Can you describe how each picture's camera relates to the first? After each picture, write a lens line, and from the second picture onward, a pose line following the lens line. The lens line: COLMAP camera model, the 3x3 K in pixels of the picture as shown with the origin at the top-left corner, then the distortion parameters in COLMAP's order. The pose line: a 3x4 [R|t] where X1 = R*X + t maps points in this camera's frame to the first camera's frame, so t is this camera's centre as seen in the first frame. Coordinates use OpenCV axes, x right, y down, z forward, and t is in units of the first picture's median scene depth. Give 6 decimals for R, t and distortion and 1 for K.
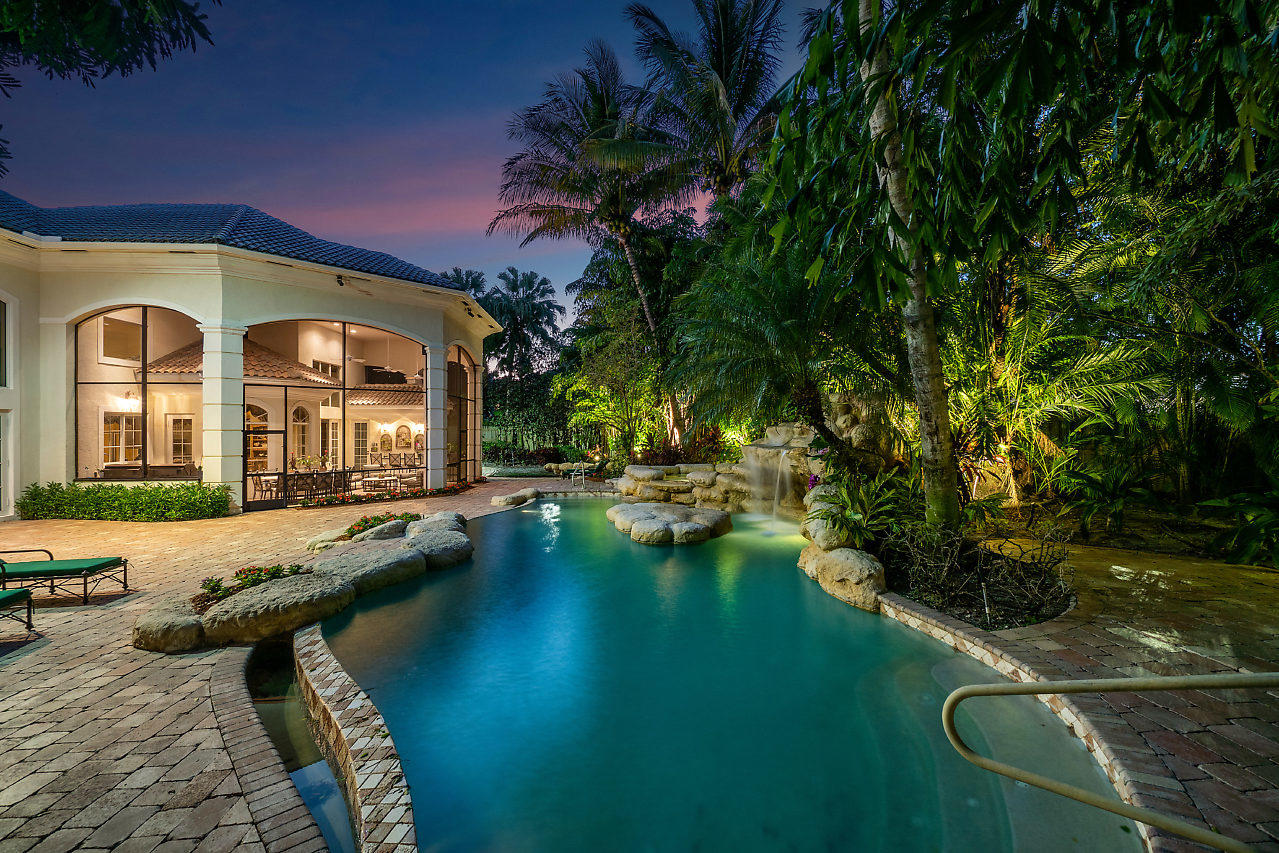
lens RADIAL K [[559.2, 0, 638.5], [0, 559.2, 428.2], [0, 0, 1]] dist [0.000917, 0.000406]
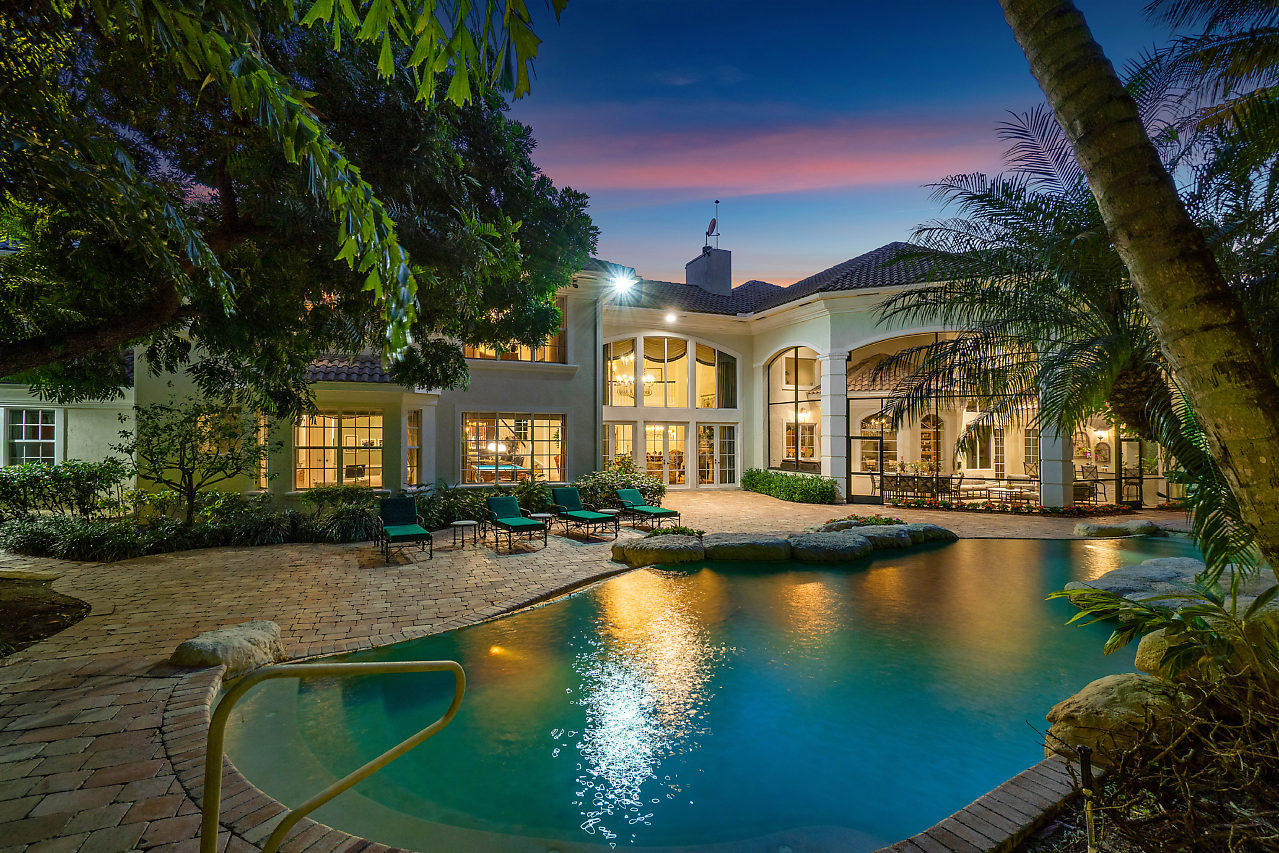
lens RADIAL K [[559.2, 0, 639.6], [0, 559.2, 423.9], [0, 0, 1]] dist [0.000917, 0.000406]
pose [[0.344422, -0.009960, -0.938762, 0.296099], [-0.006870, 0.999890, -0.013129, -0.003962], [0.938790, 0.010971, 0.344315, 0.151837]]
